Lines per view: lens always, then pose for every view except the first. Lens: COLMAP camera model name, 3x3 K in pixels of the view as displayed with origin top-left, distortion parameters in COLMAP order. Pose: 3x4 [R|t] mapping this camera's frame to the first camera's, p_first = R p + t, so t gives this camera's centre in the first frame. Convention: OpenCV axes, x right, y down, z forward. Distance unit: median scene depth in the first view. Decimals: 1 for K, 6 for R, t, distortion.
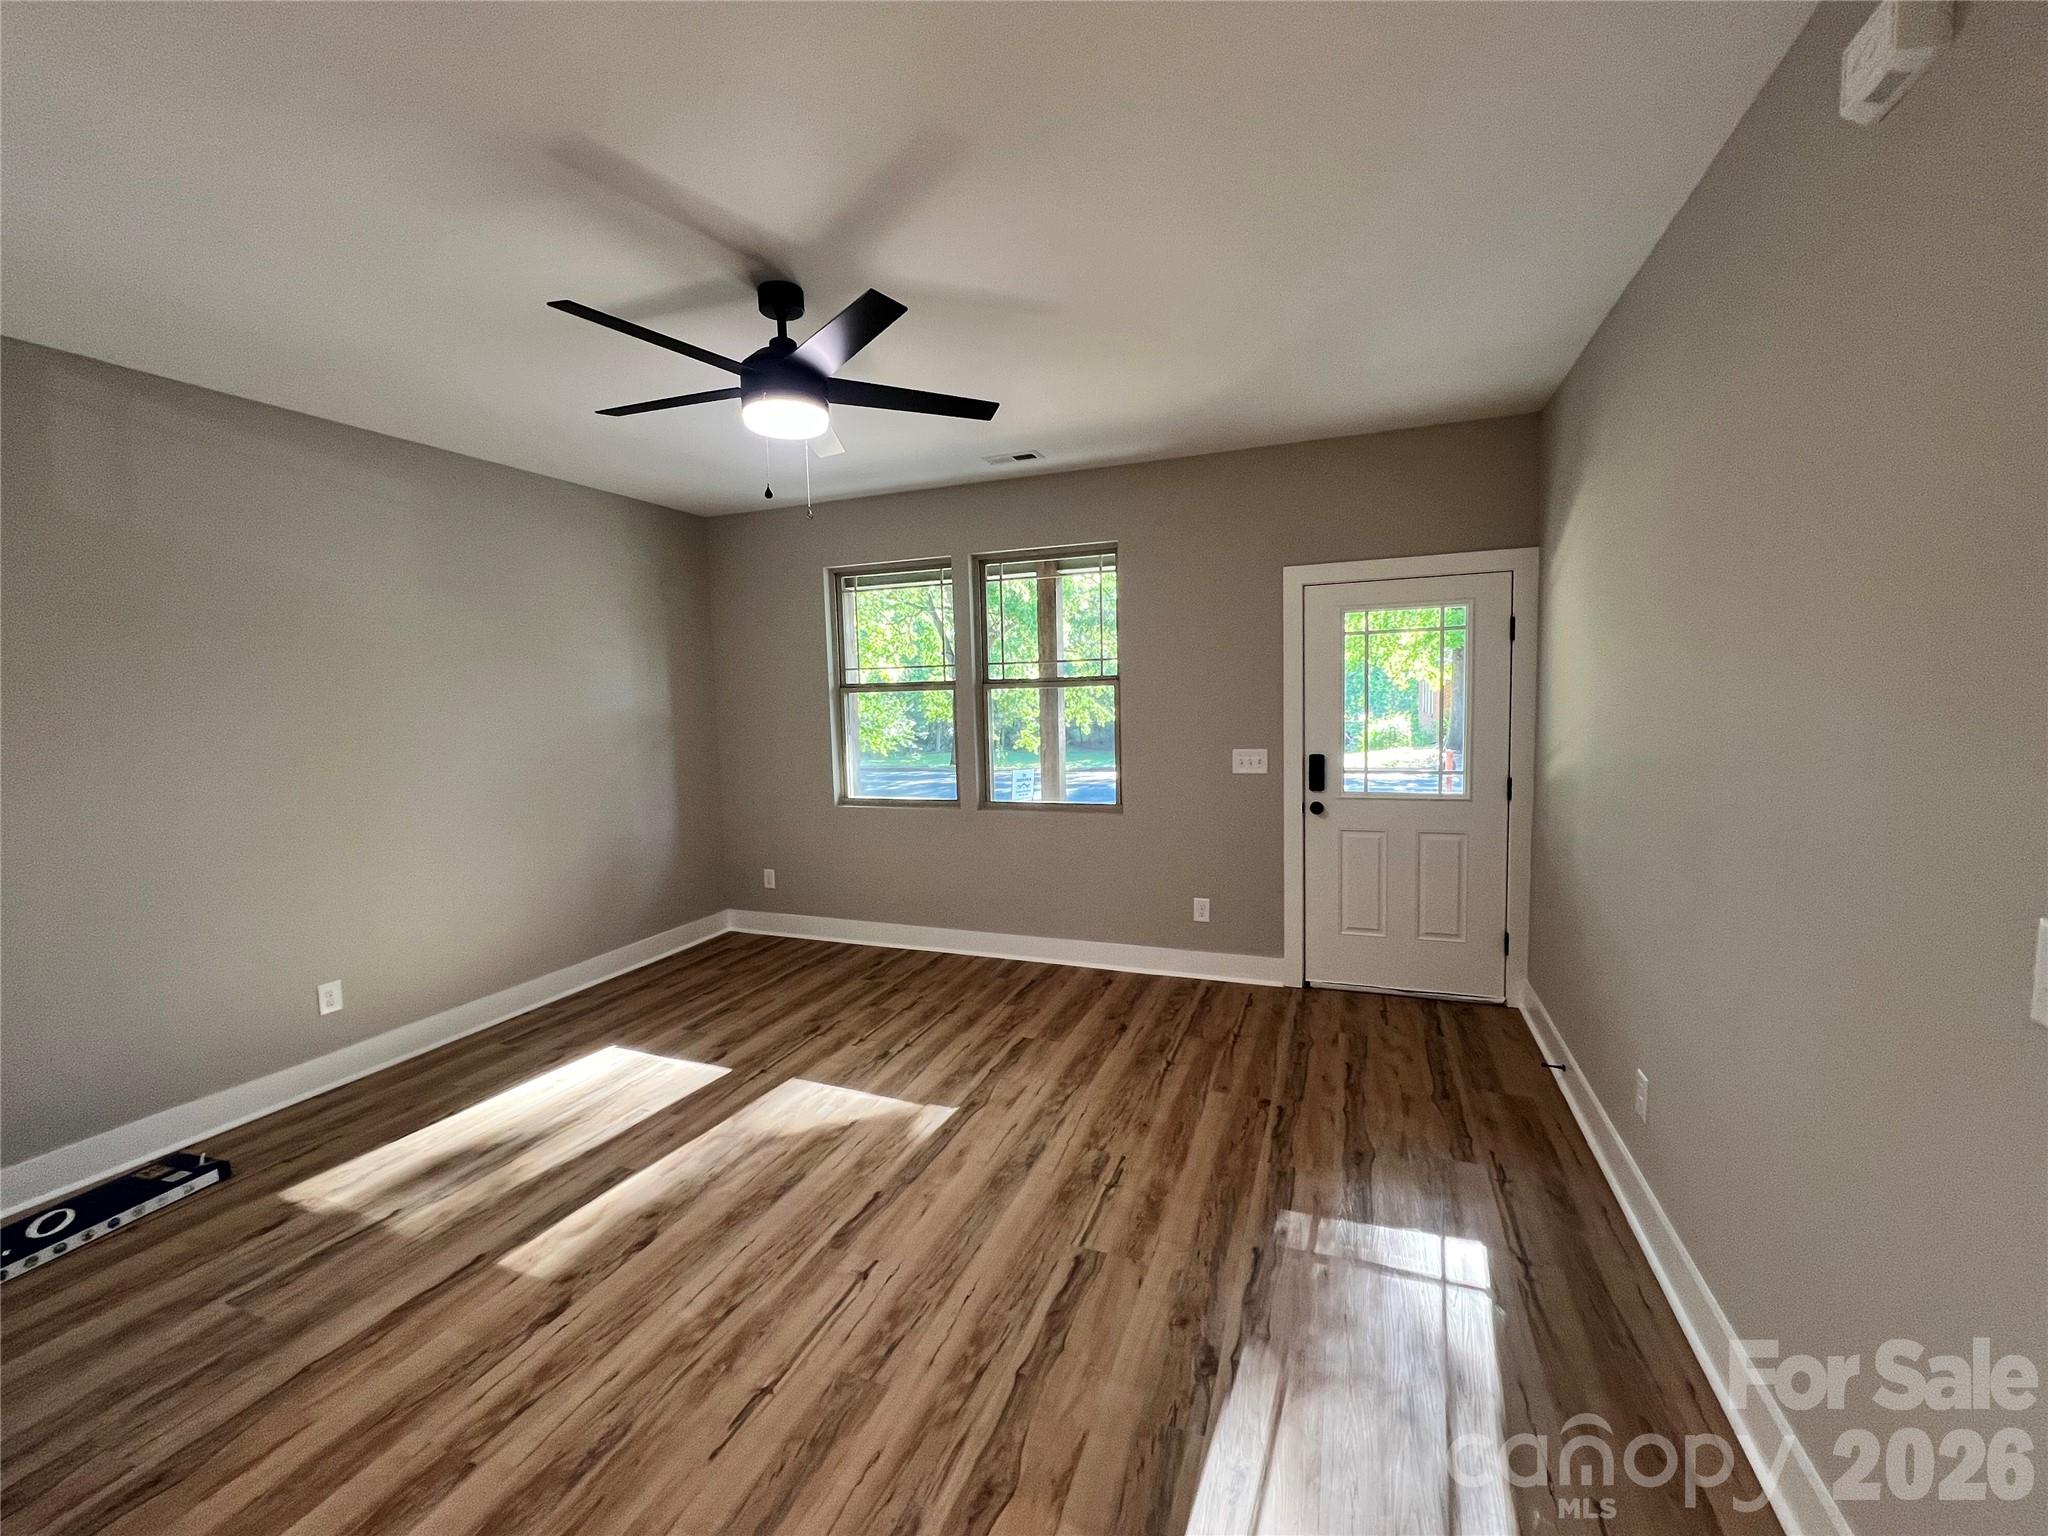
lens RADIAL K [[835.4, 0, 1020.9], [0, 835.4, 764.8], [0, 0, 1]] dist [-0.000829, 0.000152]
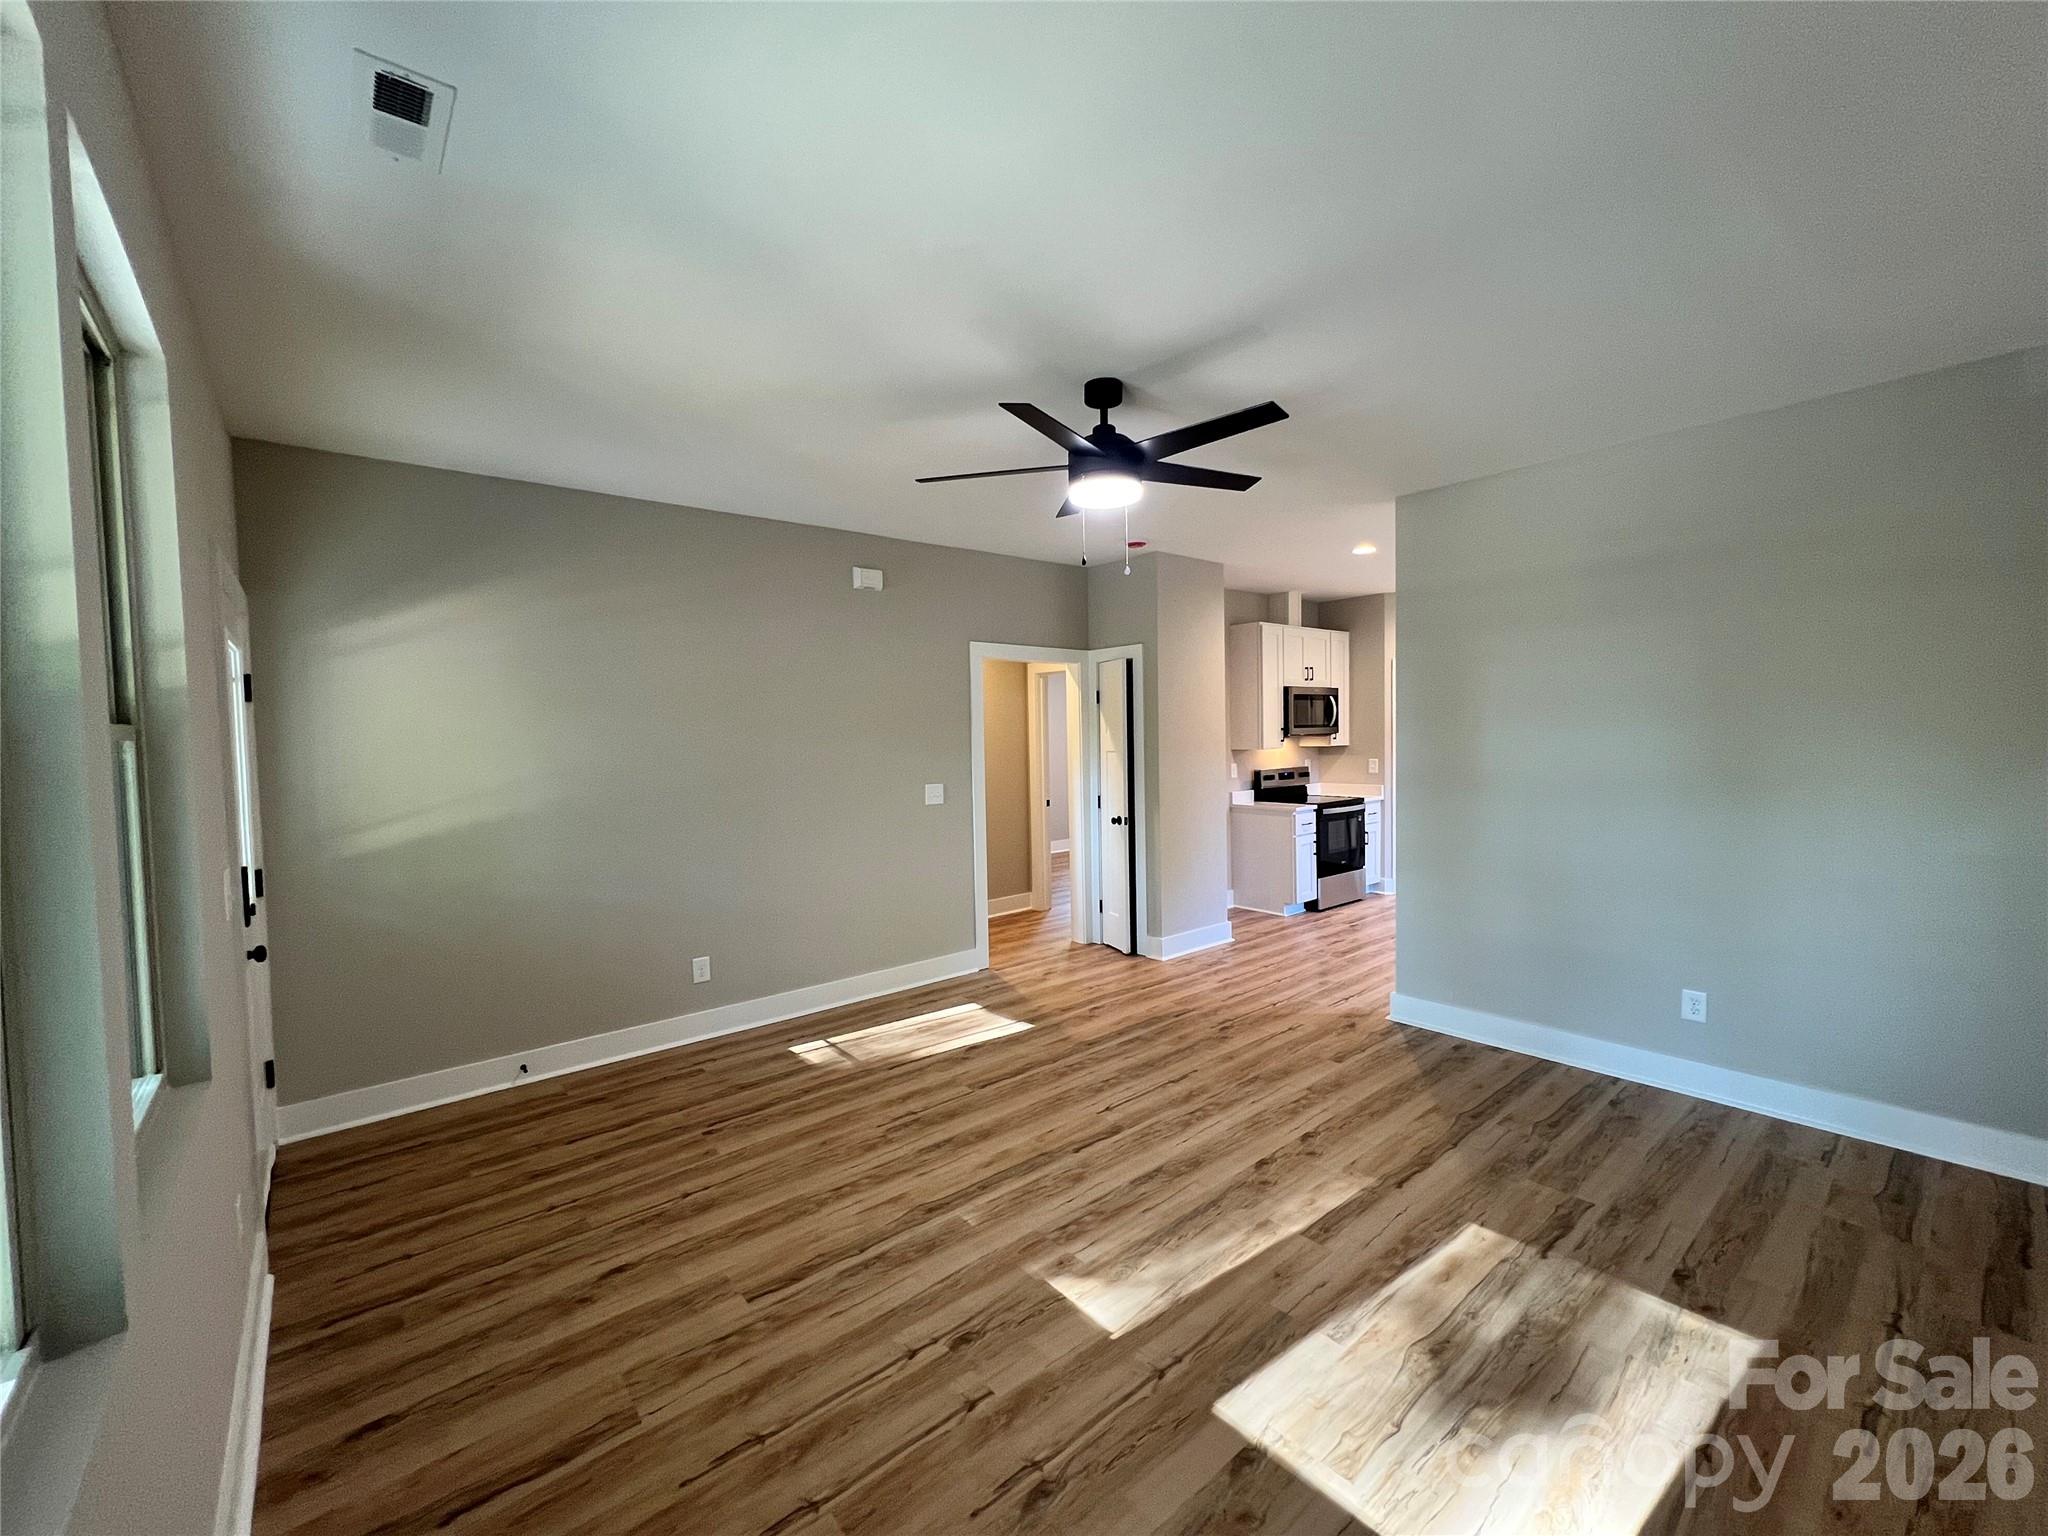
lens RADIAL K [[835.4, 0, 1020.9], [0, 835.4, 764.8], [0, 0, 1]] dist [-0.000829, 0.000152]
pose [[-0.877543, 0.024631, 0.478865, -0.643549], [0.082765, 0.991471, 0.100674, -0.148305], [-0.472302, 0.127979, -0.872097, 1.881347]]
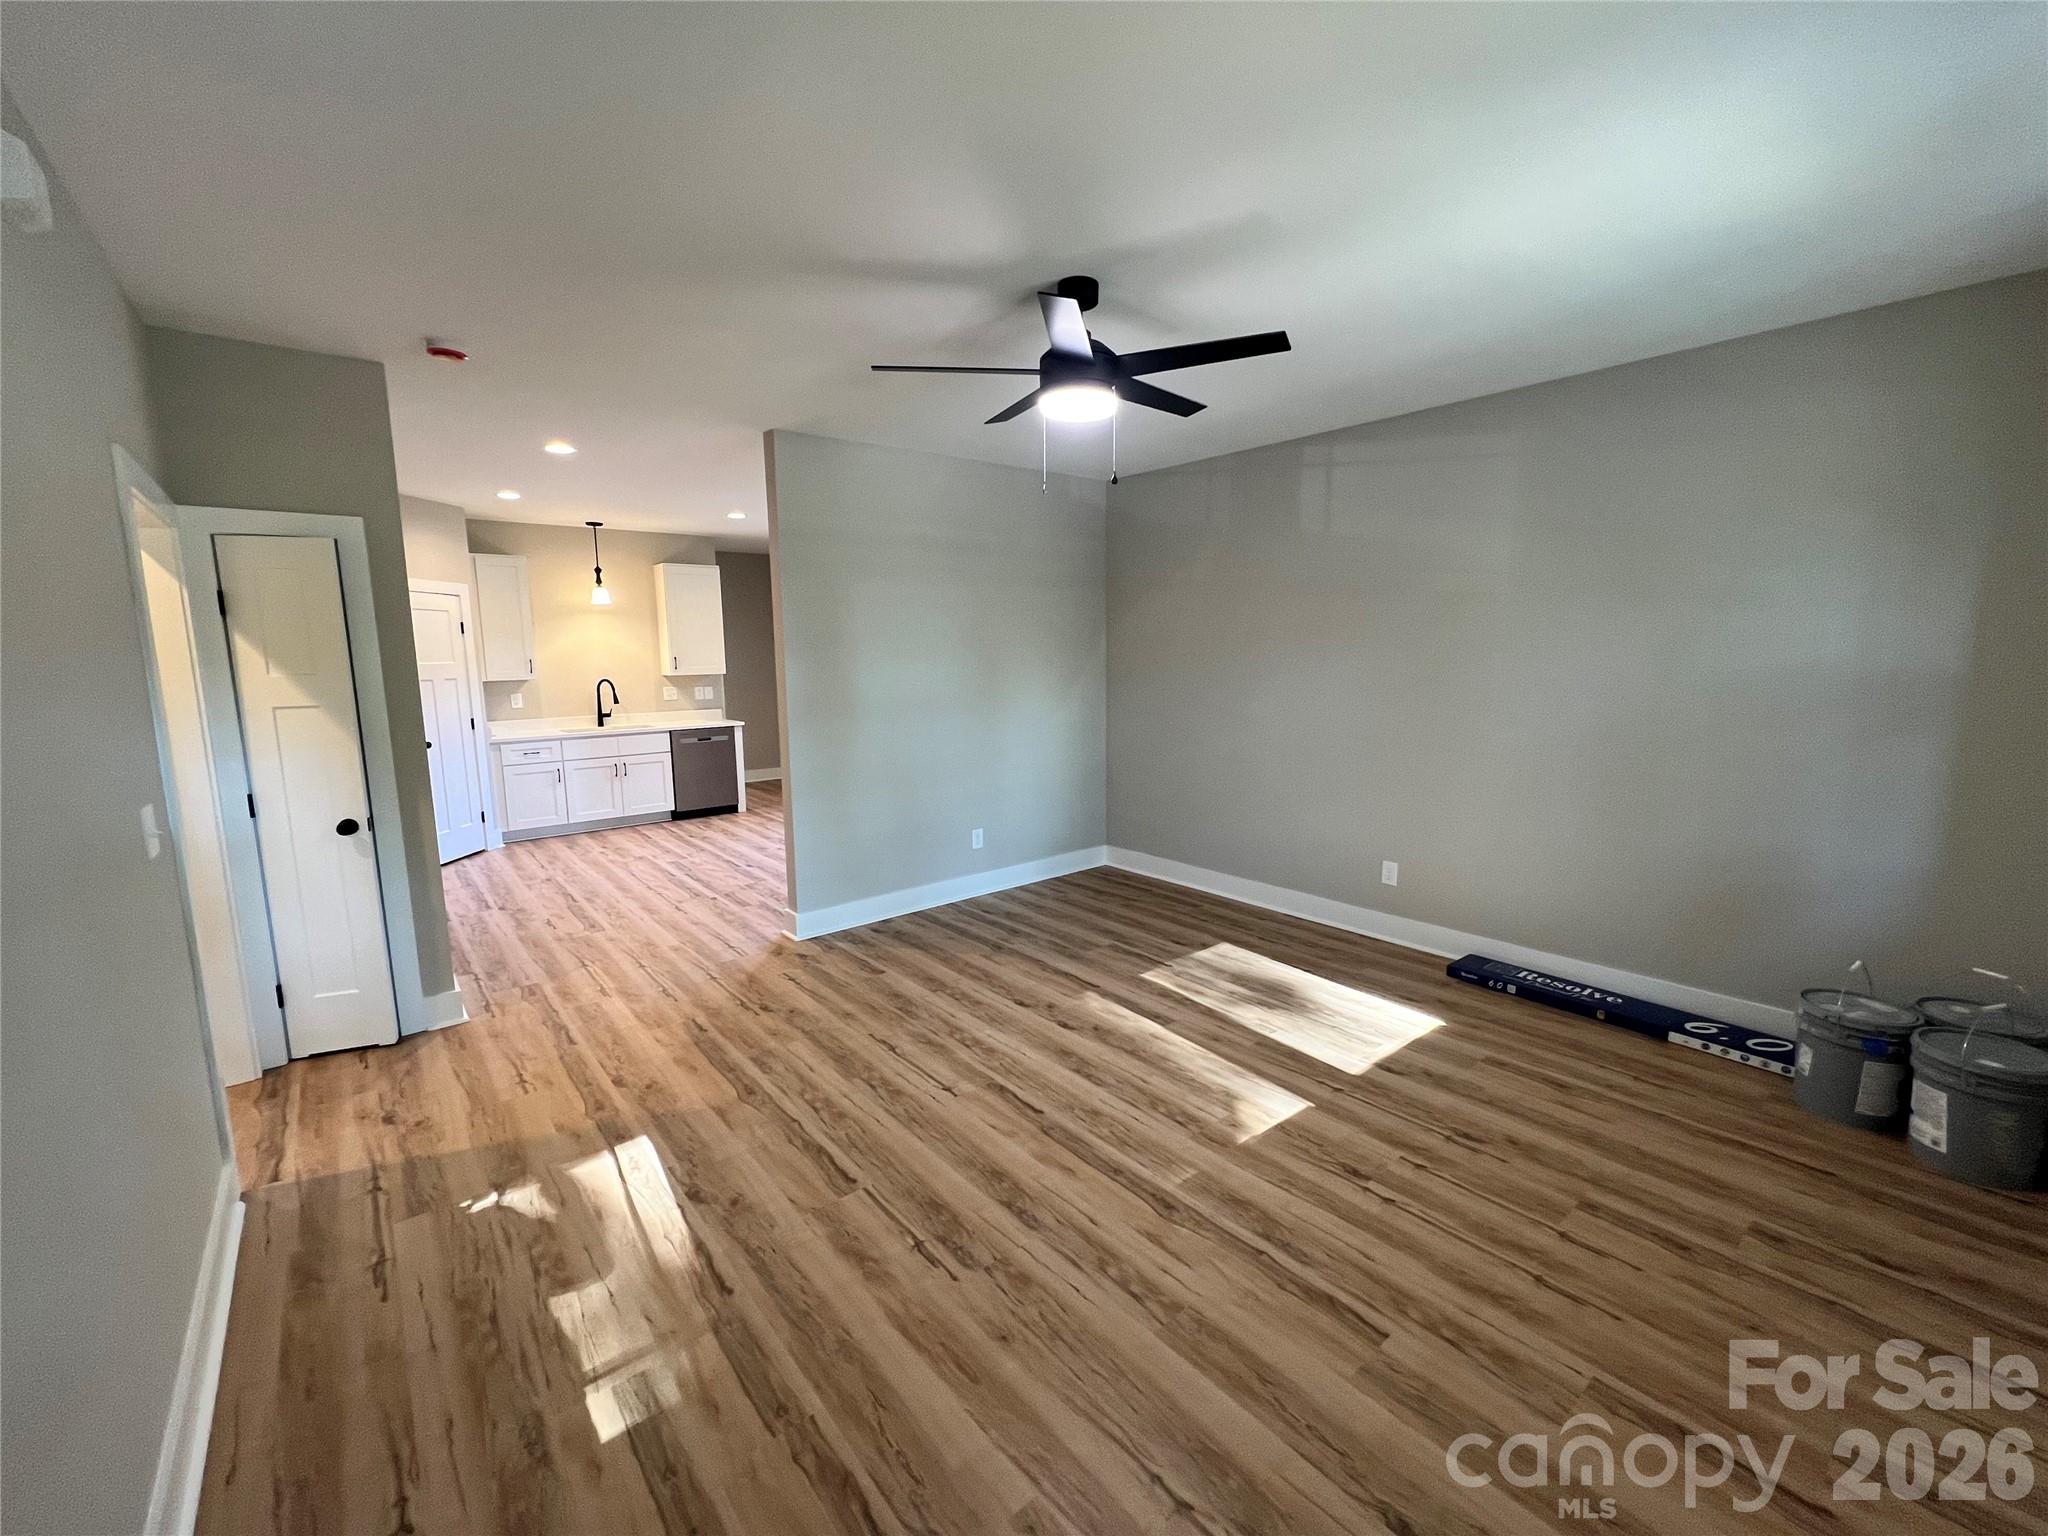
lens RADIAL K [[835.4, 0, 1020.9], [0, 835.4, 764.8], [0, 0, 1]] dist [-0.000829, 0.000152]
pose [[-0.486296, 0.153872, -0.860139, 0.682472], [-0.047489, 0.978264, 0.201853, -0.152172], [0.872503, 0.139008, -0.468419, 1.346903]]
